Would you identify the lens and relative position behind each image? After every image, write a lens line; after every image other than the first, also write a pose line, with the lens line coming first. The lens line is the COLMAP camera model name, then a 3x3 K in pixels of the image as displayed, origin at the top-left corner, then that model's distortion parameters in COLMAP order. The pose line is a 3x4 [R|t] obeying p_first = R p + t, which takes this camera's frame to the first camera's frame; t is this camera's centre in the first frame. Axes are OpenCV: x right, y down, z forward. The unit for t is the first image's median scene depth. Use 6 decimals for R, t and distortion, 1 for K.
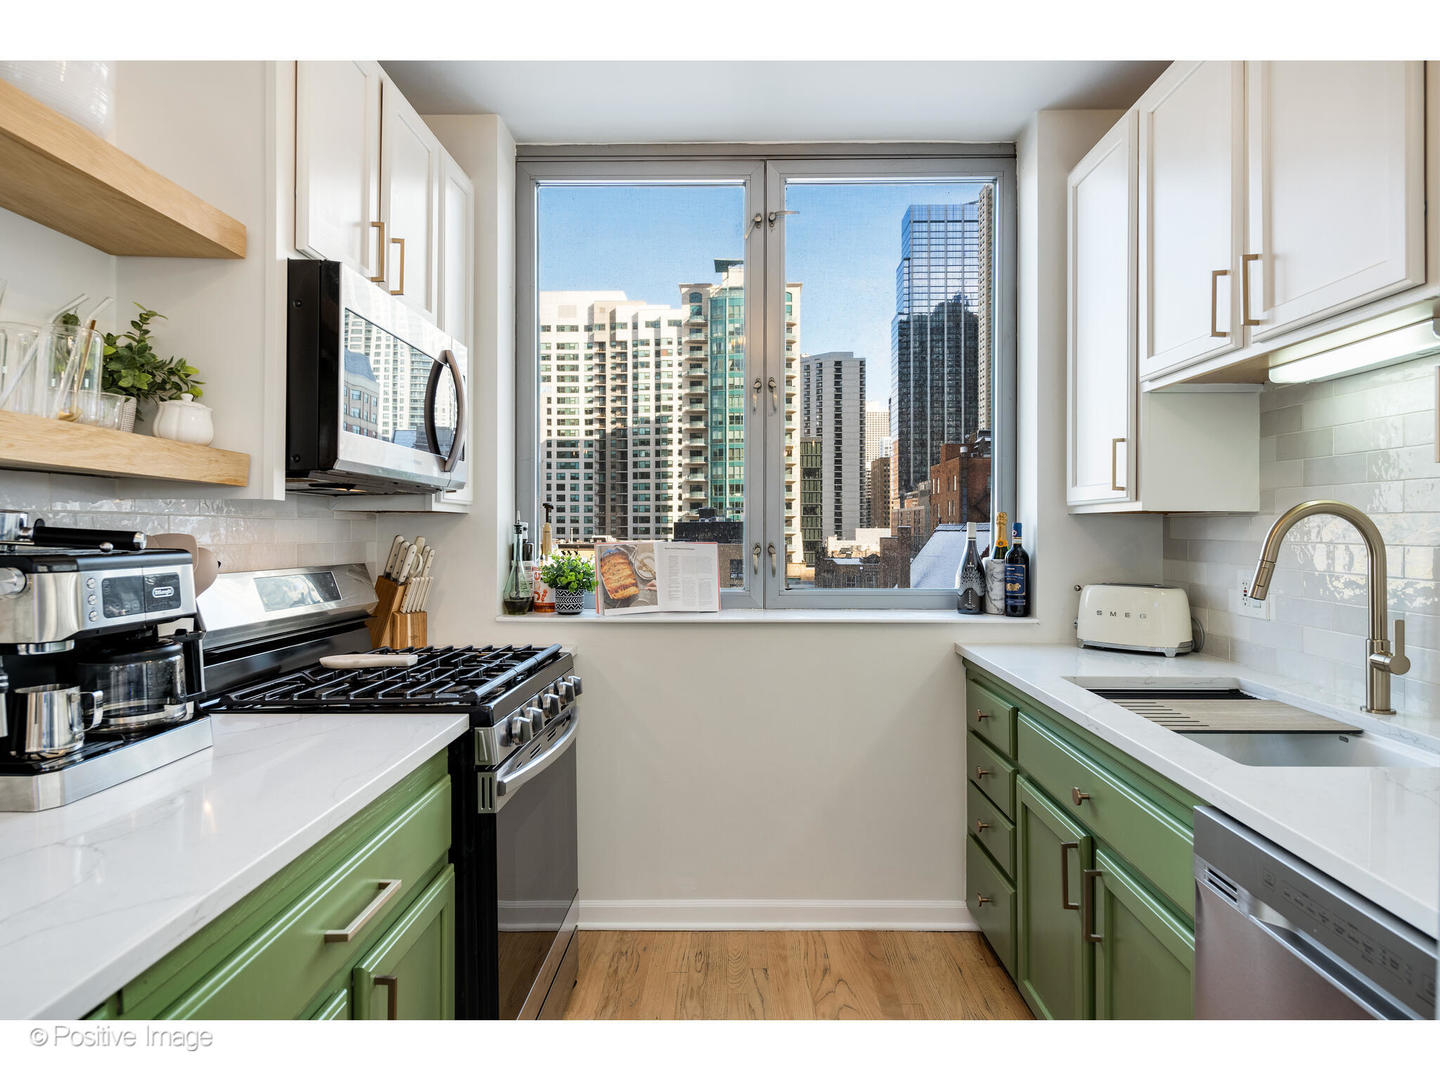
lens RADIAL K [[846.4, 0, 725.4], [0, 846.4, 531.5], [0, 0, 1]] dist [0.012085, -0.002357]
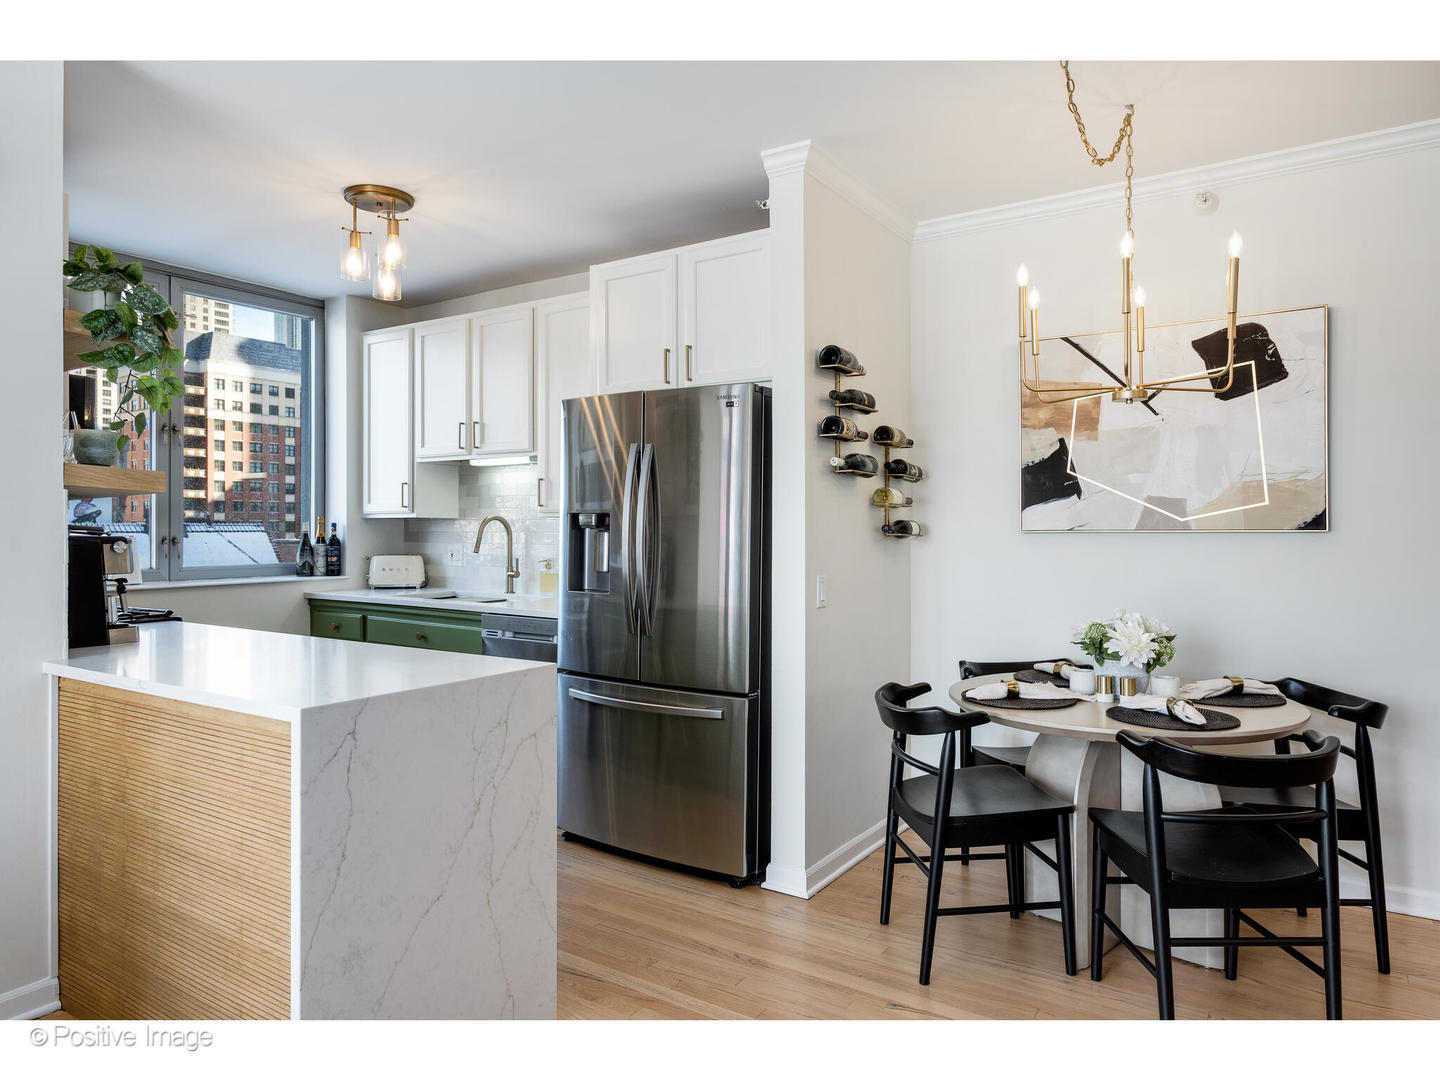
lens RADIAL K [[938.6, 0, 726.2], [0, 938.6, 520.7], [0, 0, 1]] dist [-0.001692, 0.001398]
pose [[0.539607, 0.006849, 0.841889, -0.888355], [0.003462, 0.999940, -0.010354, 0.008605], [-0.841910, 0.008502, 0.539551, -0.770175]]
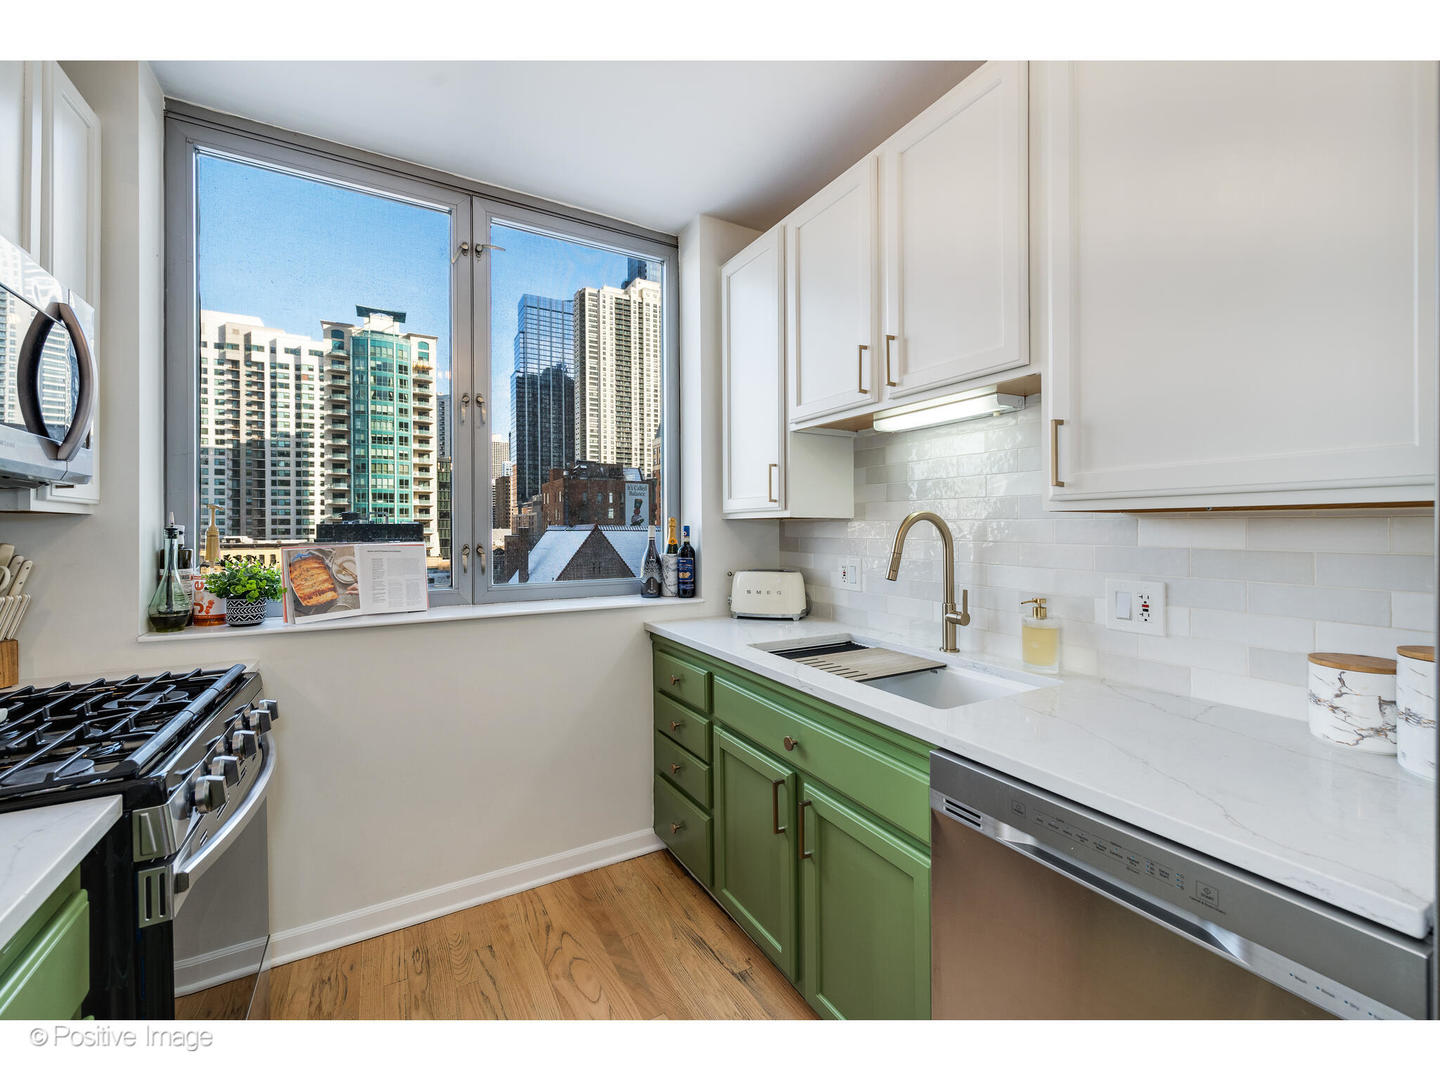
lens RADIAL K [[596.6, 0, 727.3], [0, 596.6, 528.3], [0, 0, 1]] dist [0.013221, -0.003429]
pose [[0.856945, -0.002439, 0.515402, -0.077920], [0.004696, 0.999984, -0.003075, -0.003229], [-0.515386, 0.005055, 0.856943, 0.184304]]
